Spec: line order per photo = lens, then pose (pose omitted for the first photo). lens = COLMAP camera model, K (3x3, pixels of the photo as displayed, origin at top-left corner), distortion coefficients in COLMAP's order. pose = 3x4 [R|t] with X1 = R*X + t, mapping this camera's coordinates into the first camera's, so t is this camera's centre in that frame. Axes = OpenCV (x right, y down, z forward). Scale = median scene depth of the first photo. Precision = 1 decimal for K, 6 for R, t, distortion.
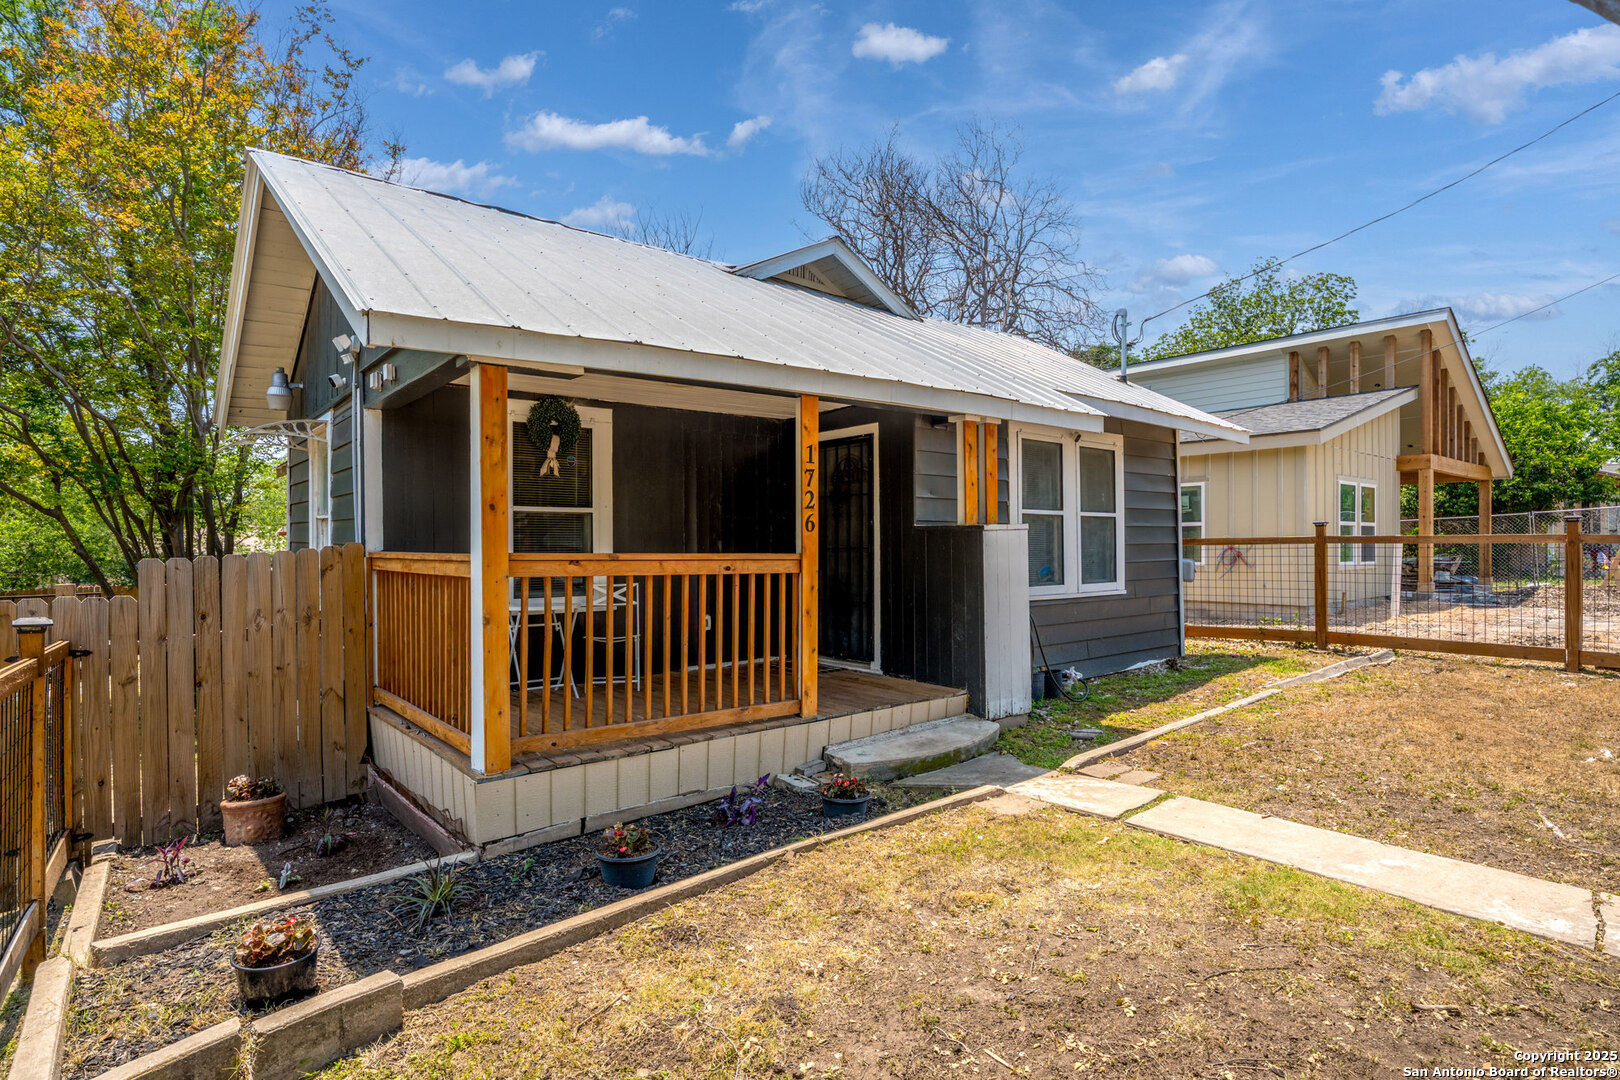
lens RADIAL K [[831.2, 0, 809.0], [0, 831.2, 545.6], [0, 0, 1]] dist [-0.002325, -0.000376]
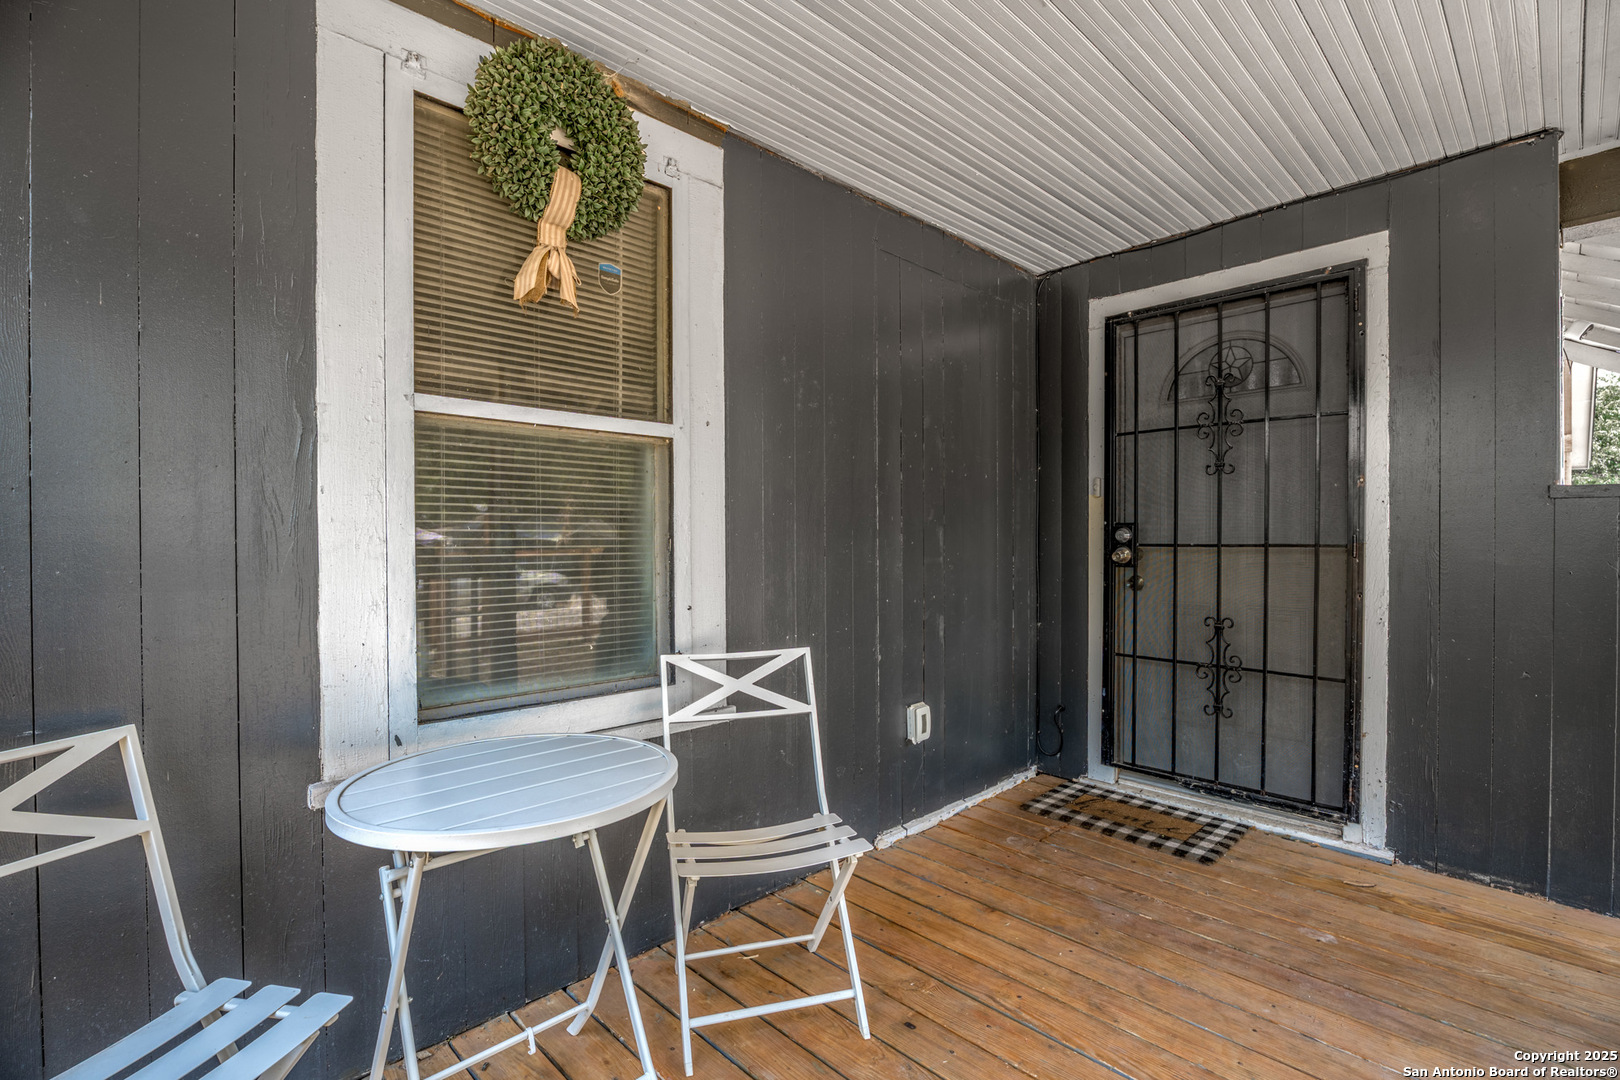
lens RADIAL K [[720.3, 0, 812.2], [0, 720.3, 539.6], [0, 0, 1]] dist [-0.003508, 0.000484]
pose [[0.995056, -0.000329, 0.099311, -0.231025], [0.001055, 0.999973, -0.007263, 0.002740], [-0.099306, 0.007332, 0.995030, 0.698640]]
